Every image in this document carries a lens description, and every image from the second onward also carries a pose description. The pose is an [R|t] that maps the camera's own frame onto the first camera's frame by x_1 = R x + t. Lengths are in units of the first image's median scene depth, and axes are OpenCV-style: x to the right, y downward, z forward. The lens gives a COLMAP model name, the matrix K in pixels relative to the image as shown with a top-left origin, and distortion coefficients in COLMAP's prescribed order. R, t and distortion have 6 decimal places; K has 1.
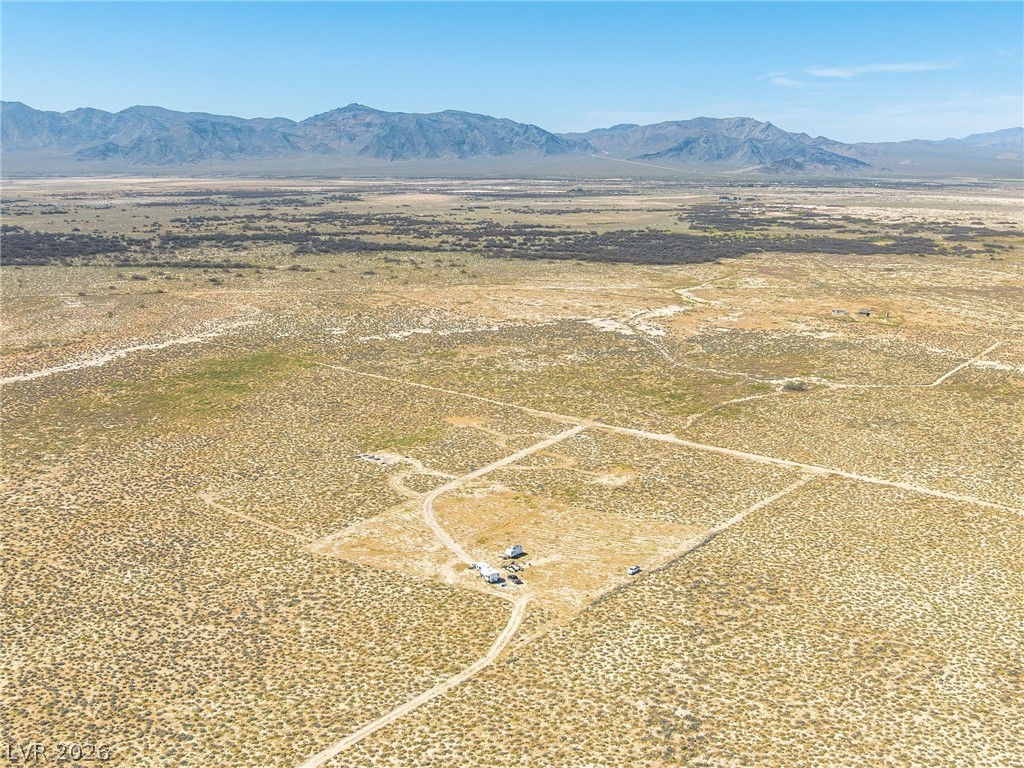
lens RADIAL K [[979.7, 0, 463.6], [0, 979.7, 425.7], [0, 0, 1]] dist [-0.024493, -0.030163]
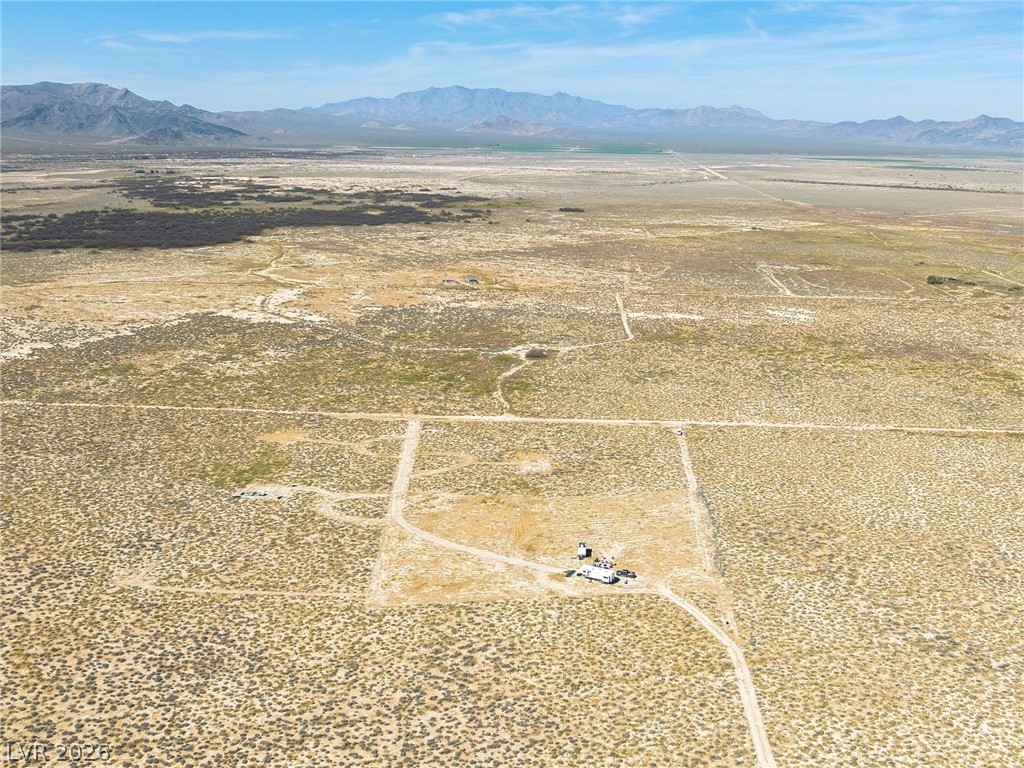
lens RADIAL K [[1054.7, 0, 500.4], [0, 1054.7, 384.2], [0, 0, 1]] dist [-0.019993, -0.052716]
pose [[0.799860, -0.132894, 0.585290, -0.489096], [0.149099, 0.988605, 0.020711, -0.052760], [-0.581373, 0.070700, 0.810560, 0.169985]]
